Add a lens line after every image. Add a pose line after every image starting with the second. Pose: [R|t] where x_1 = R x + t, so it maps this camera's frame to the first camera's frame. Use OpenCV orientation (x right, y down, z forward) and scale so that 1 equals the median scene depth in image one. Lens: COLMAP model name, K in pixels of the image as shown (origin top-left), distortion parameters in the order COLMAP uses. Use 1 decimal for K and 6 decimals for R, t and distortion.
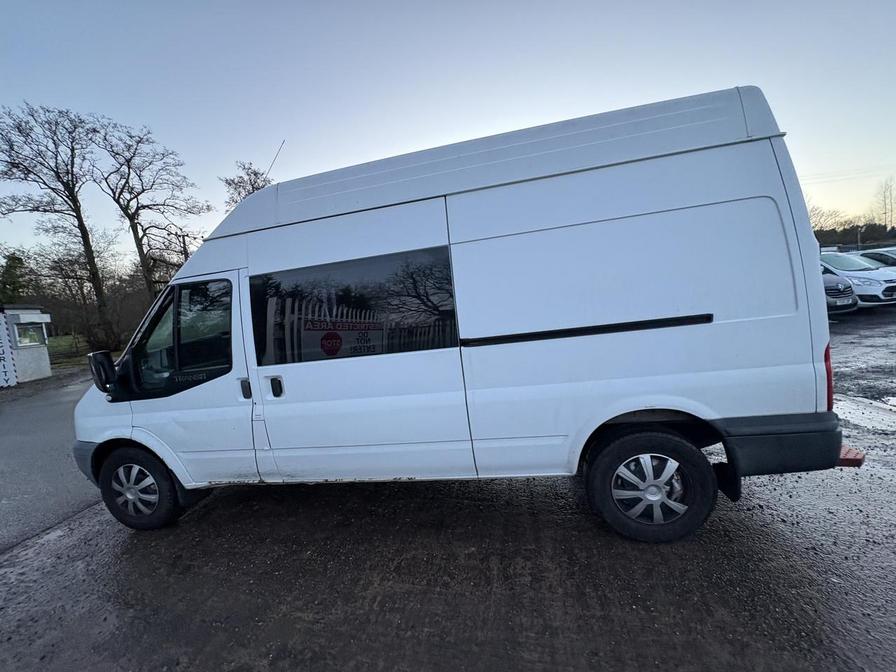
lens RADIAL K [[355.3, 0, 451.0], [0, 355.3, 335.1], [0, 0, 1]] dist [-0.000166, -0.000381]
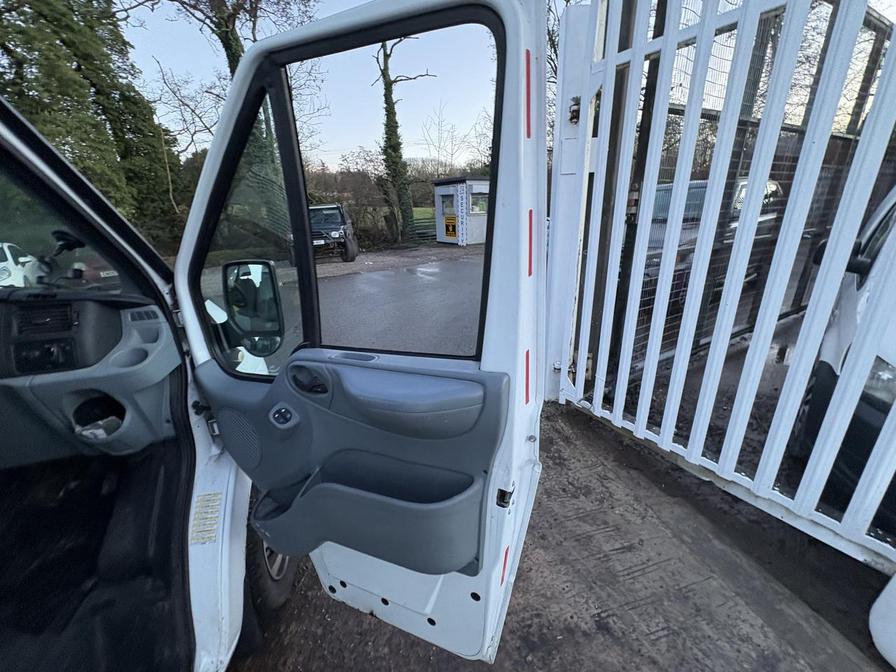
lens RADIAL K [[355.3, 0, 447.4], [0, 355.3, 337.5], [0, 0, 1]] dist [-0.000166, -0.000381]
pose [[0.394164, 0.382363, -0.835723, -0.044933], [-0.084553, 0.920574, 0.381306, -0.020789], [0.915142, -0.079634, 0.395187, 0.252716]]
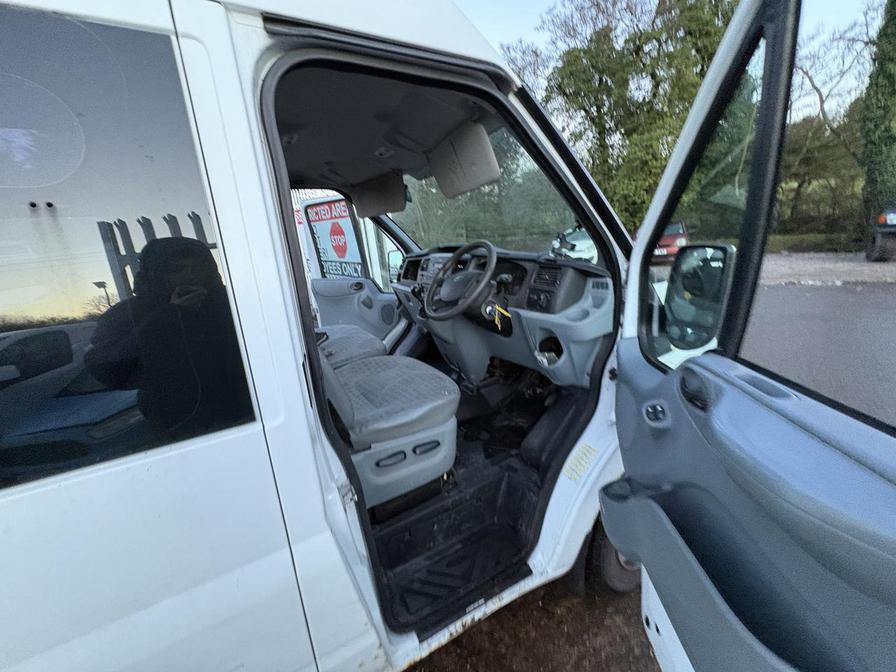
lens RADIAL K [[355.3, 0, 448.7], [0, 355.3, 337.4], [0, 0, 1]] dist [-0.000166, -0.000381]
pose [[-0.756274, 0.336161, -0.561289, -0.048347], [0.099220, 0.906912, 0.409471, -0.020243], [0.646688, 0.253981, -0.719228, 0.263329]]
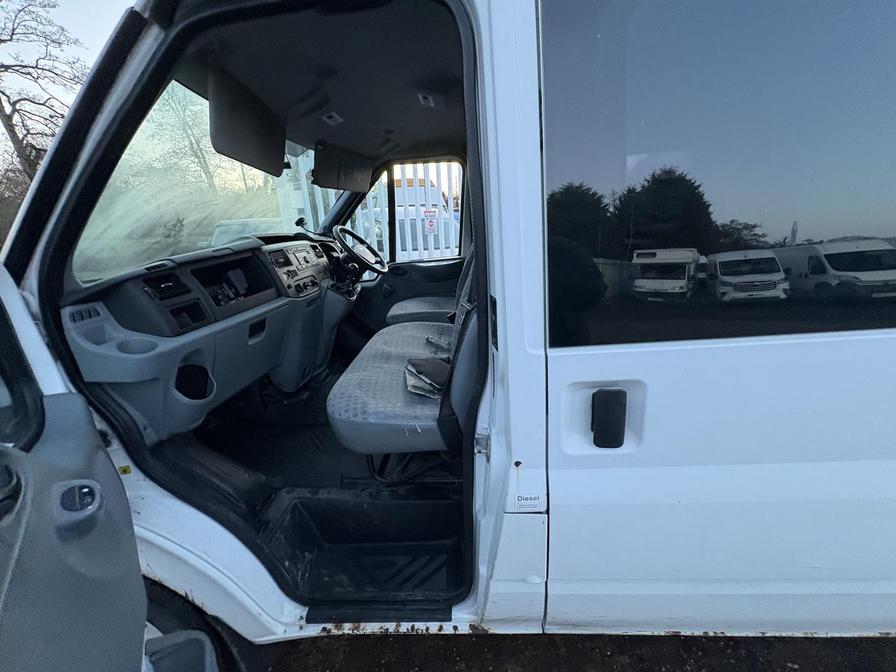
lens RADIAL K [[355.3, 0, 447.3], [0, 355.3, 336.7], [0, 0, 1]] dist [-0.000166, -0.000381]
pose [[0.991228, 0.002341, 0.132141, -0.085036], [-0.028417, 0.980232, 0.195798, 0.003534], [-0.129070, -0.197836, 0.971700, 0.095465]]
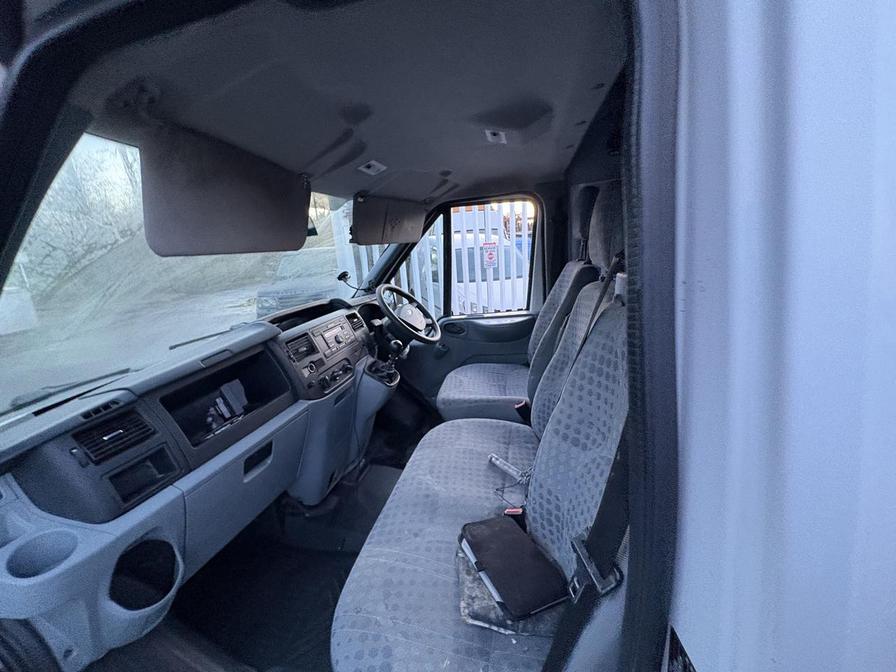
lens RADIAL K [[355.3, 0, 447.2], [0, 355.3, 333.8], [0, 0, 1]] dist [-0.000166, -0.000381]
pose [[0.999405, 0.026719, -0.021821, -0.085109], [-0.023179, 0.988581, 0.148898, -0.008360], [0.025550, -0.148303, 0.988612, 0.119747]]
